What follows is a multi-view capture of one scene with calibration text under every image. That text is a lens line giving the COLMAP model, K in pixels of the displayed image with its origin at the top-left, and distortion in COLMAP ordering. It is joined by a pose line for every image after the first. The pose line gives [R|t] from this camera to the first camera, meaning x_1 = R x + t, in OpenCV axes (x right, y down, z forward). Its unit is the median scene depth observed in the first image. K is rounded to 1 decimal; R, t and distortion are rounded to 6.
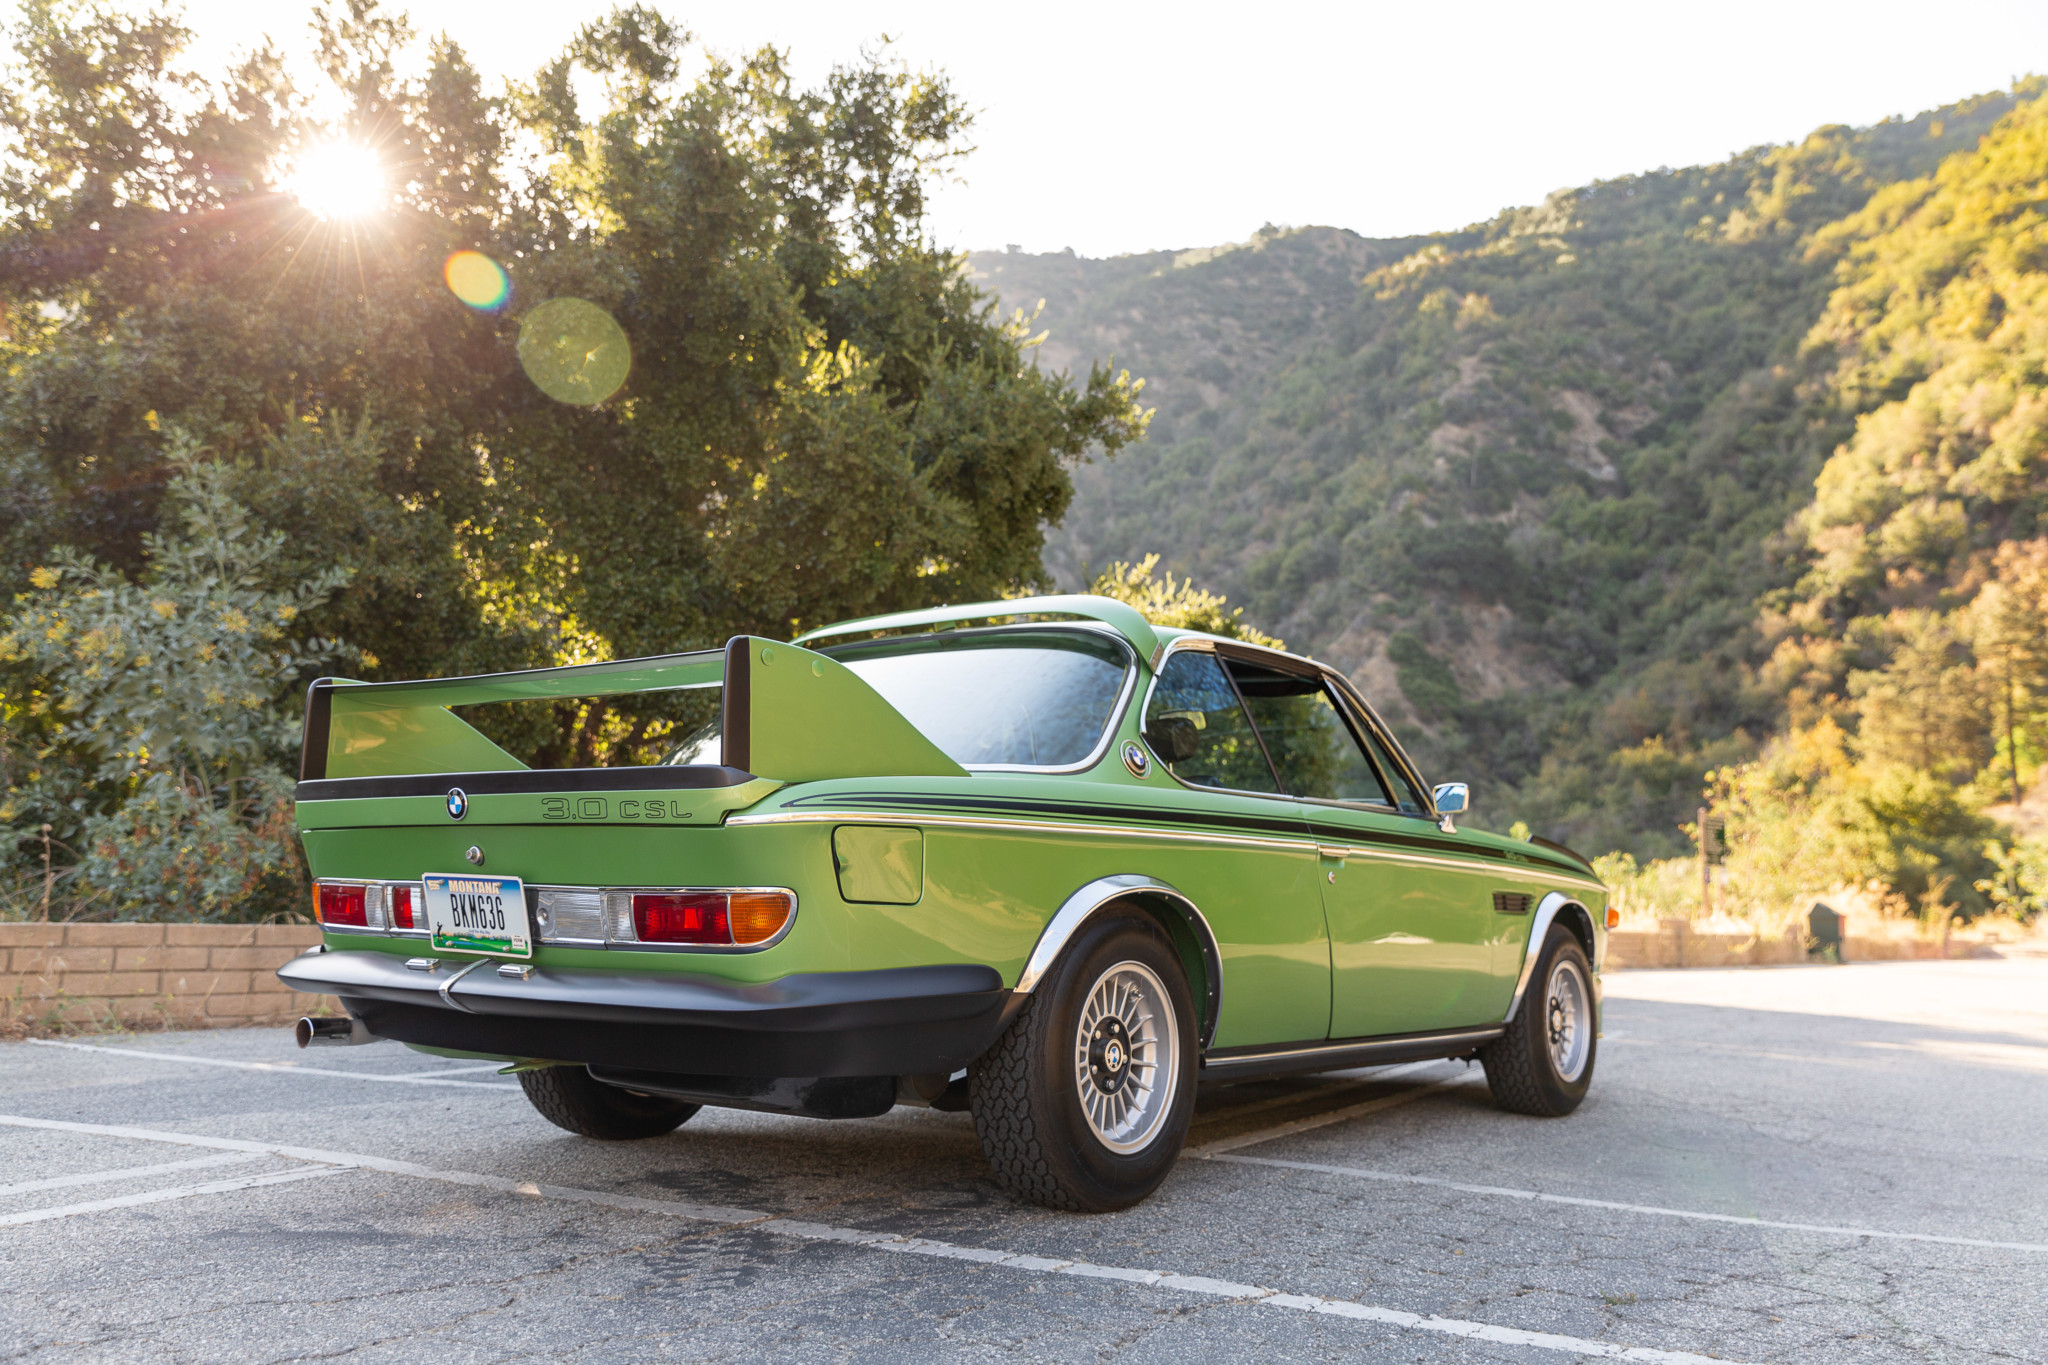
lens RADIAL K [[1845.6, 0, 1023.7], [0, 1845.6, 676.8], [0, 0, 1]] dist [-0.065751, -0.008664]
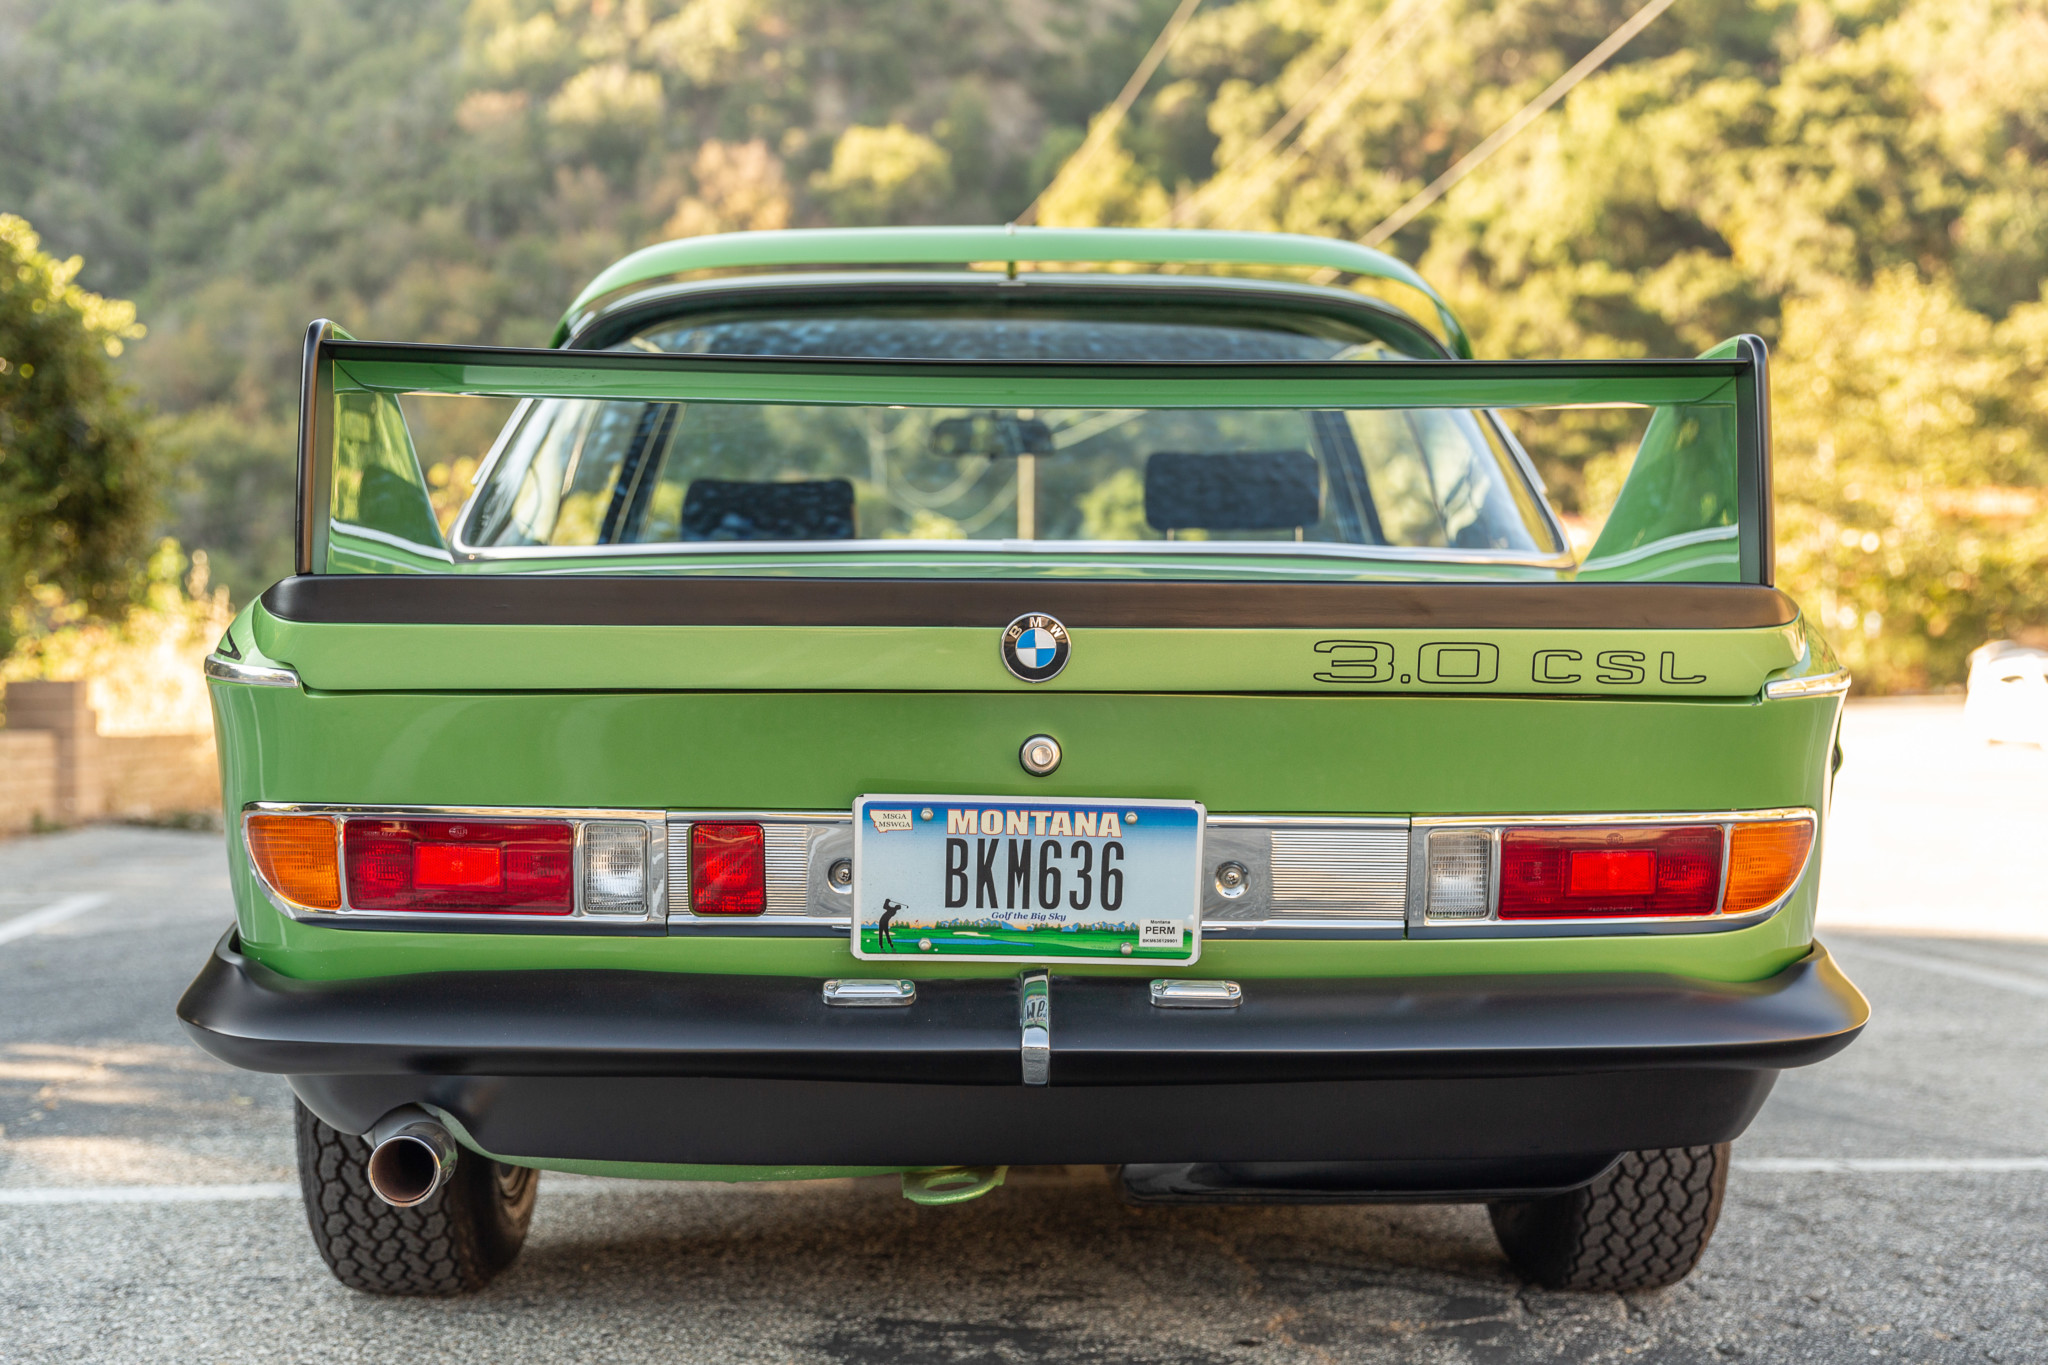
lens RADIAL K [[2917.9, 0, 1023.6], [0, 2917.9, 685.5], [0, 0, 1]] dist [0.004274, 0.000000]
pose [[0.745939, -0.021002, 0.665683, -0.116440], [-0.070445, 0.991408, 0.110216, -0.000191], [-0.662278, -0.129109, 0.738051, 0.067366]]
